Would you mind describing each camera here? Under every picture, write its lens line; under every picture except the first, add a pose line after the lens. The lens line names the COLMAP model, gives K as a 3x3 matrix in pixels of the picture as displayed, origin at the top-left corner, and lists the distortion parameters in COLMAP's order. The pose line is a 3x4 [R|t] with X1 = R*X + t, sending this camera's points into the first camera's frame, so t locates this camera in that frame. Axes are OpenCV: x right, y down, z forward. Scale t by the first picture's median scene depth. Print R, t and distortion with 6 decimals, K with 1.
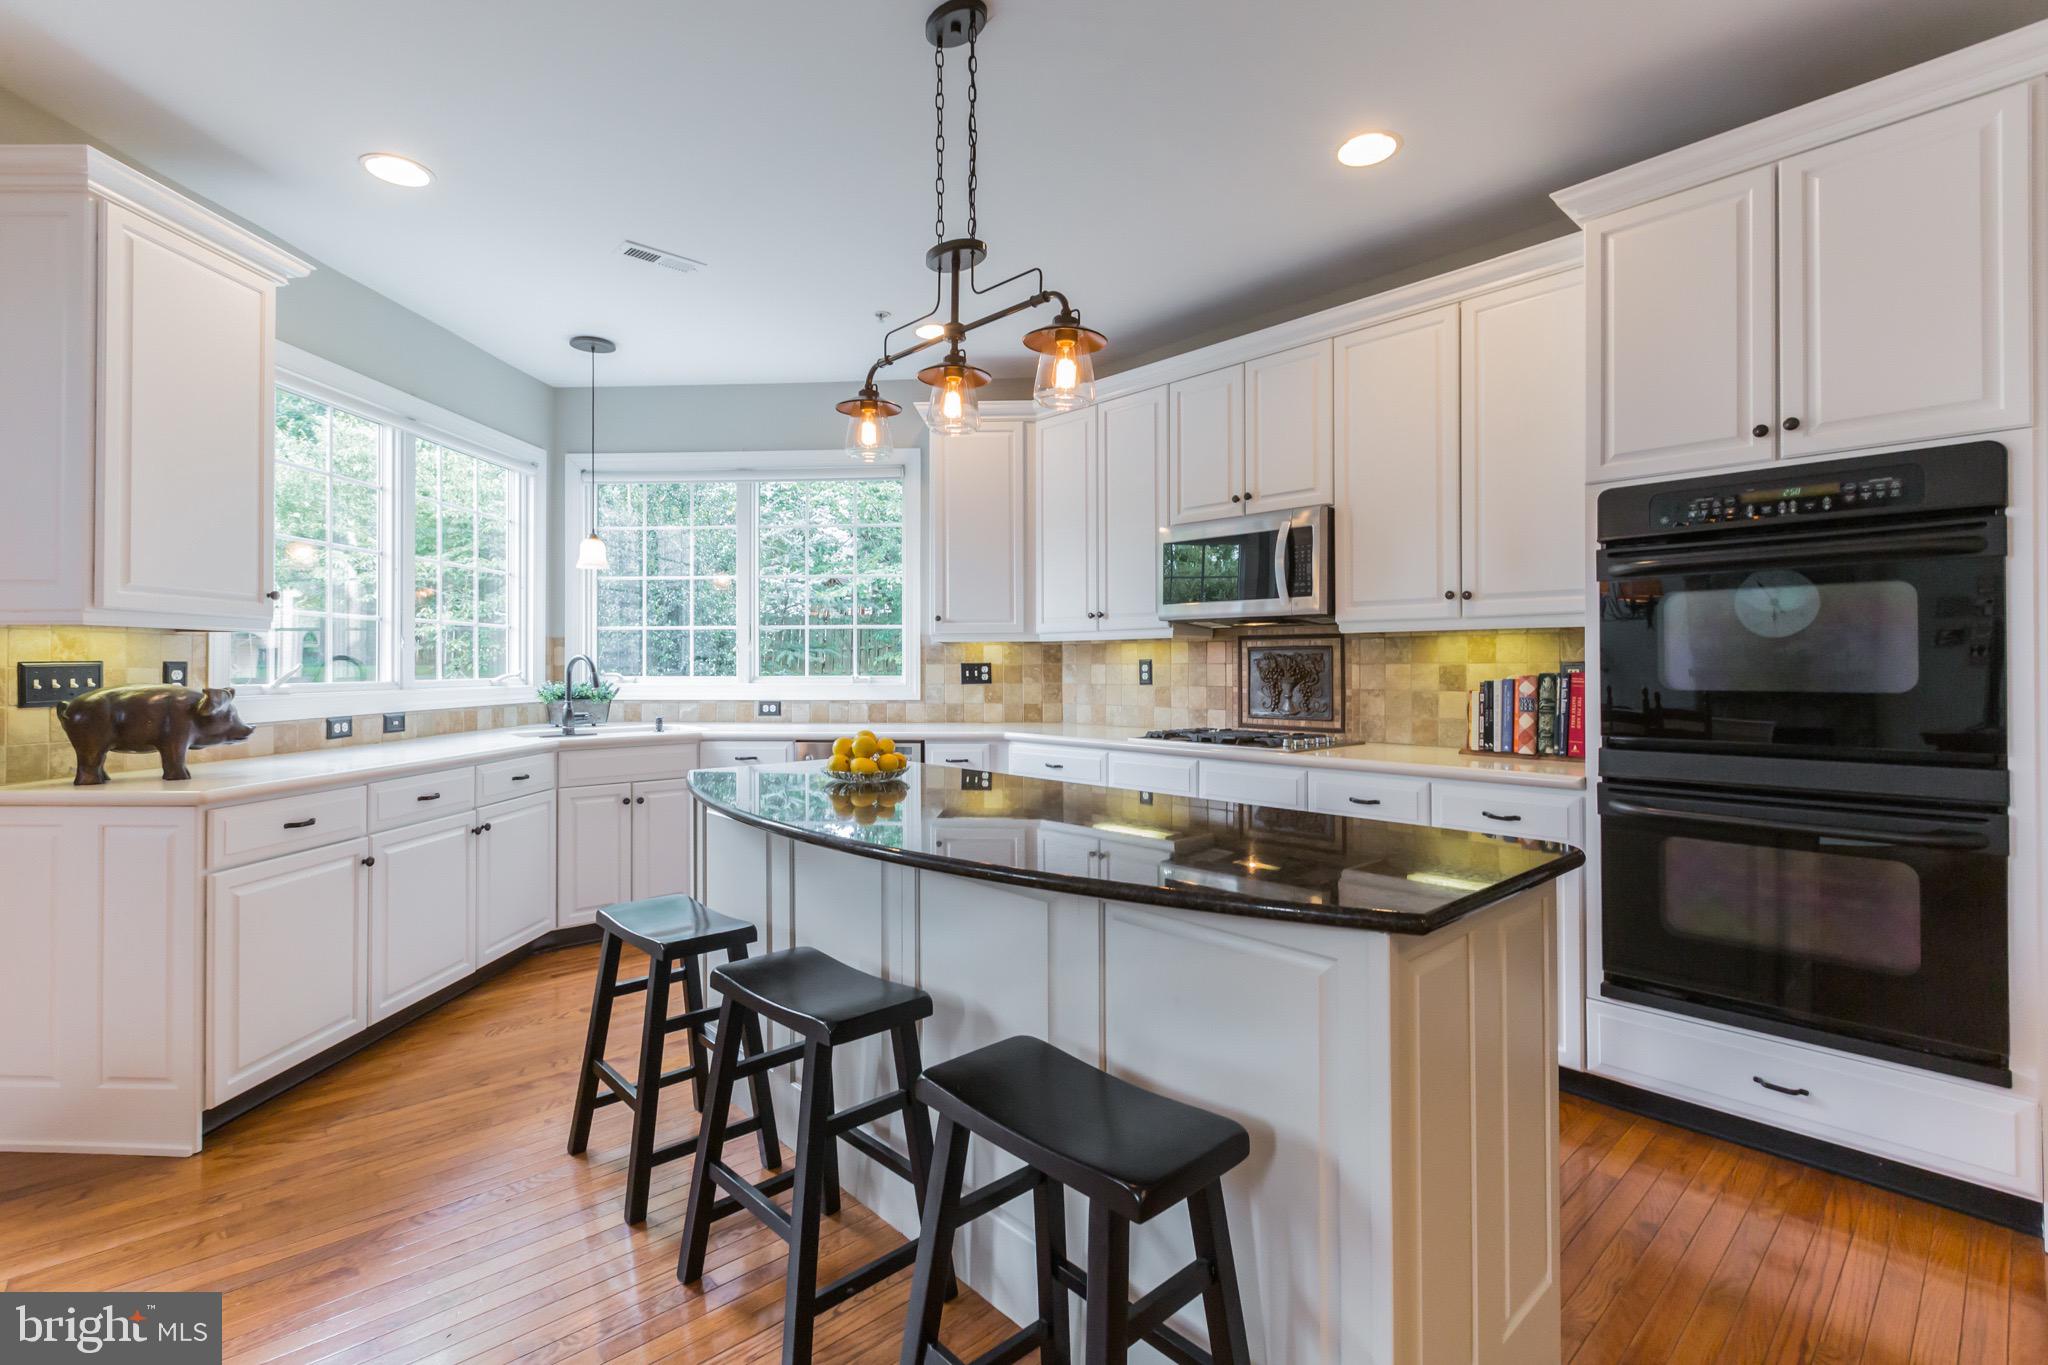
lens RADIAL K [[947.9, 0, 1031.2], [0, 947.9, 664.7], [0, 0, 1]] dist [0.002233, 0.001213]
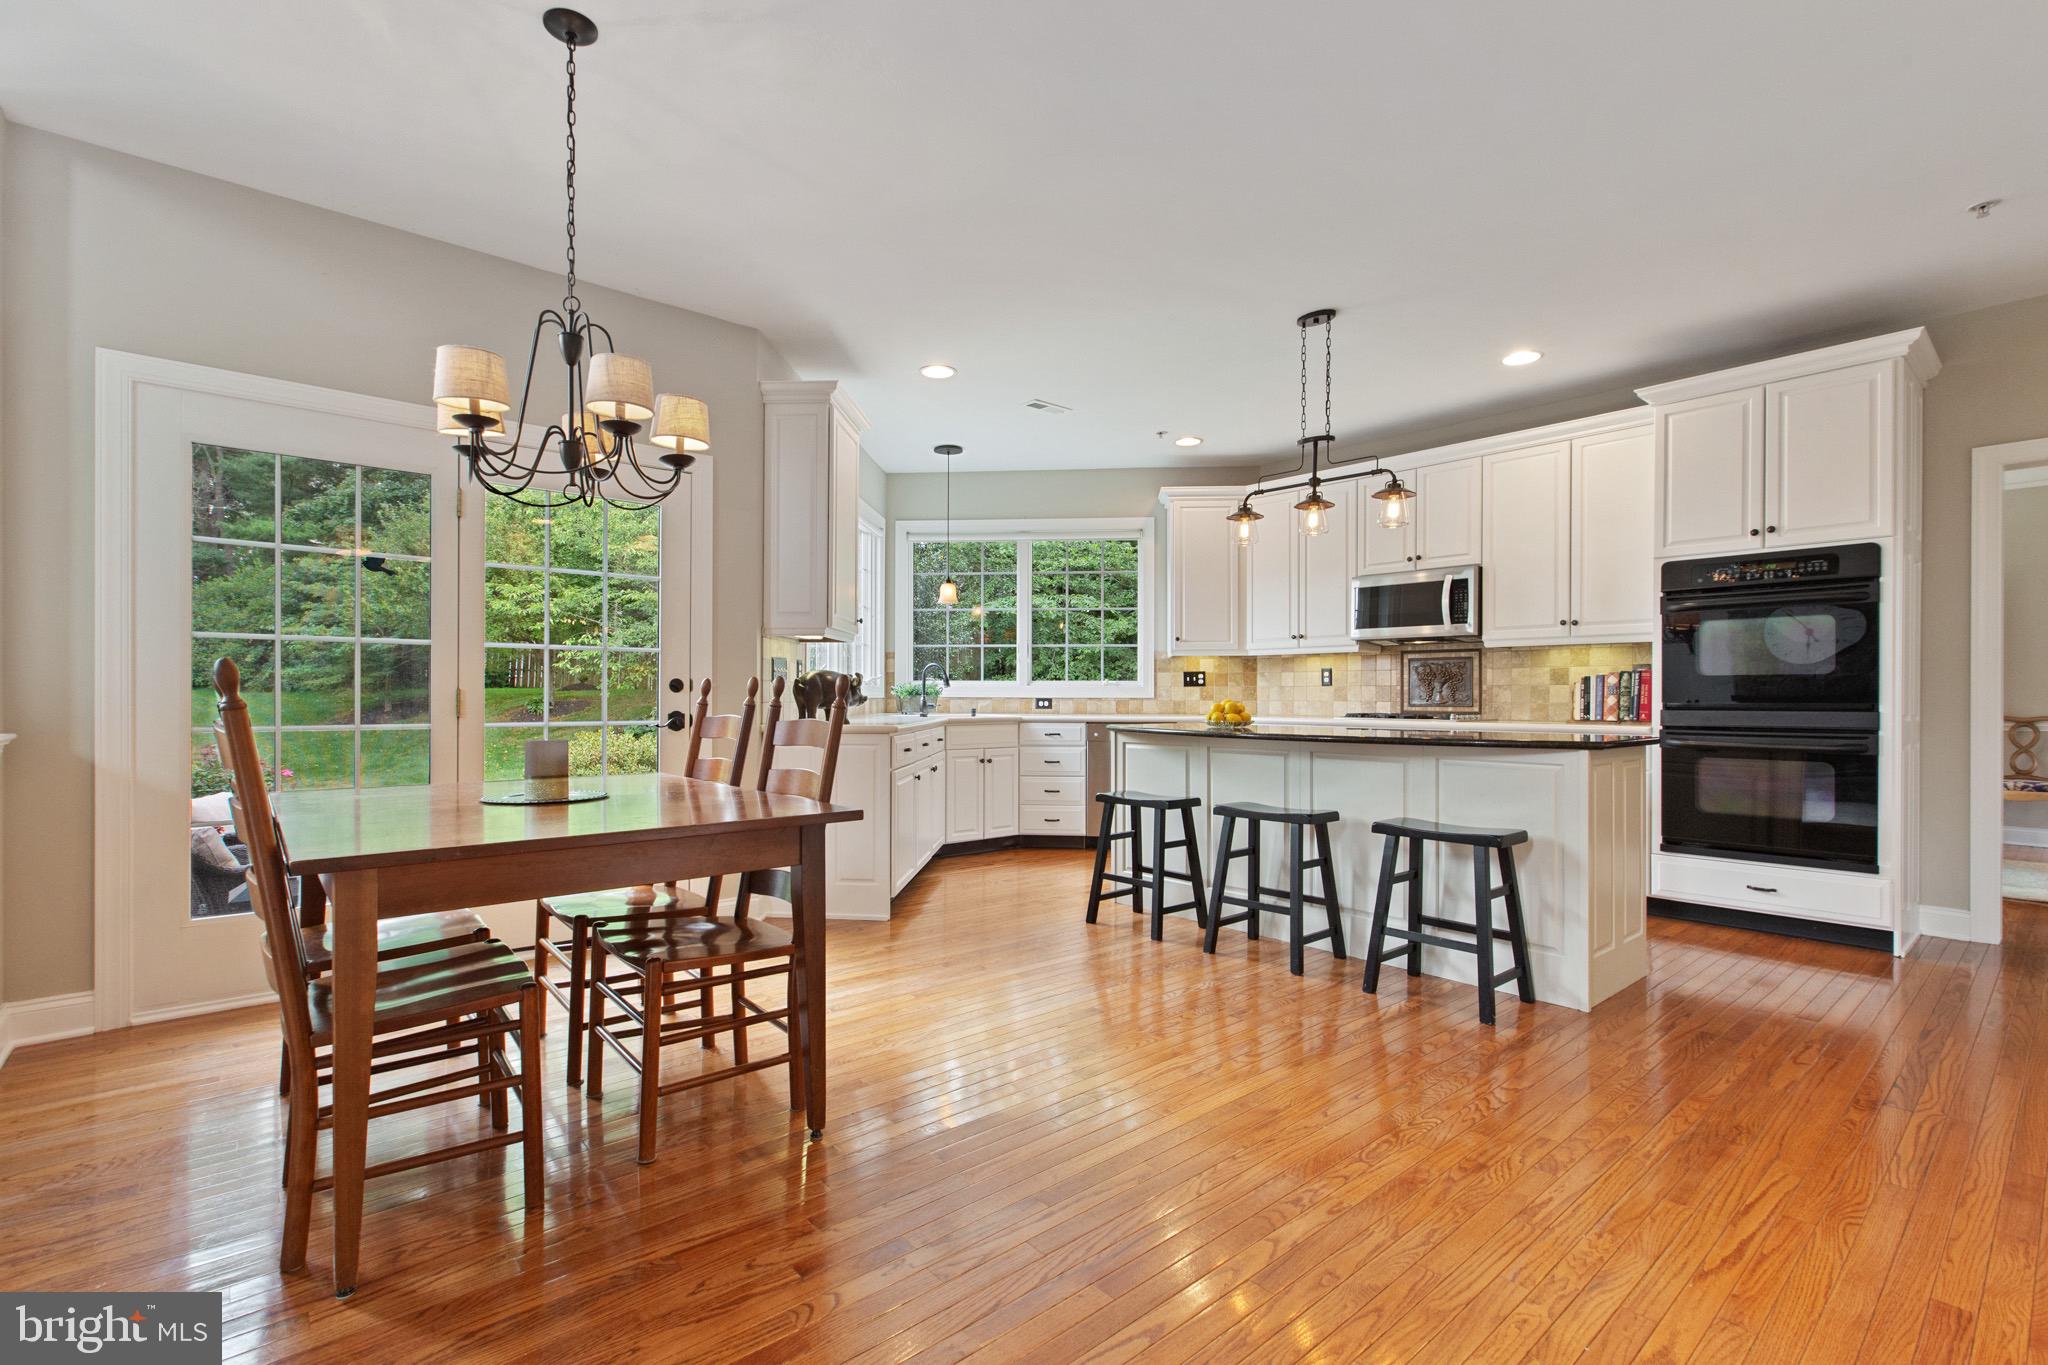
lens RADIAL K [[947.9, 0, 1015.4], [0, 947.9, 699.6], [0, 0, 1]] dist [0.002233, 0.001213]
pose [[0.999207, 0.005559, -0.039421, -0.392678], [-0.005336, 0.999969, 0.005747, 0.049025], [0.039452, -0.005532, 0.999206, -0.598984]]
